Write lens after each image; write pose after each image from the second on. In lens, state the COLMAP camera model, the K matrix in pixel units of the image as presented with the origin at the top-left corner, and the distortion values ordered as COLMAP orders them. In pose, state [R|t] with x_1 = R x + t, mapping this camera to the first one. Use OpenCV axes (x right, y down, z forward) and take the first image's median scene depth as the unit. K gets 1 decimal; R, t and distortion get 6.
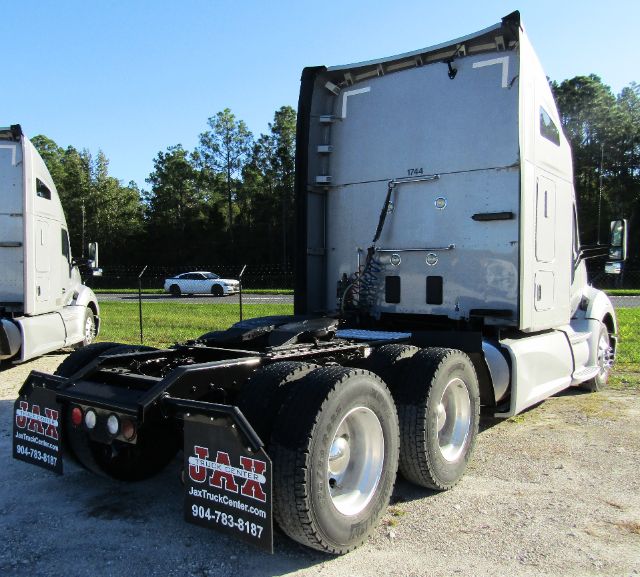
lens RADIAL K [[617.1, 0, 270.4], [0, 617.1, 286.2], [0, 0, 1]] dist [-0.004298, 0.000000]
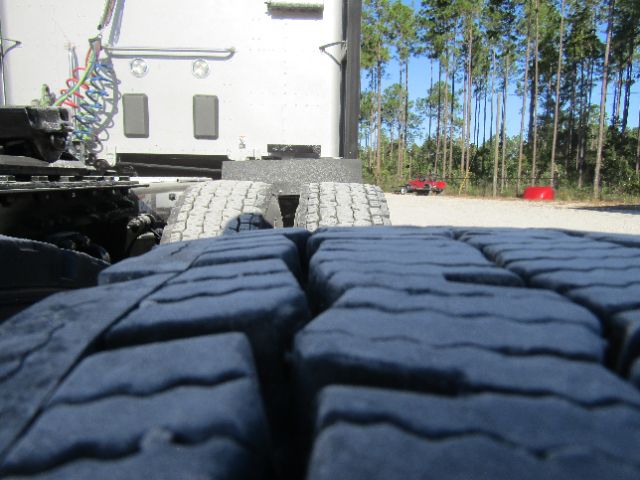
lens RADIAL K [[459.0, 0, 320.6], [0, 459.0, 241.6], [0, 0, 1]] dist [-0.008699, 0.001956]
pose [[0.768776, -0.081923, 0.634249, 0.077170], [-0.008274, 0.990404, 0.137955, 0.137986], [-0.639465, -0.111304, 0.760721, 1.066657]]
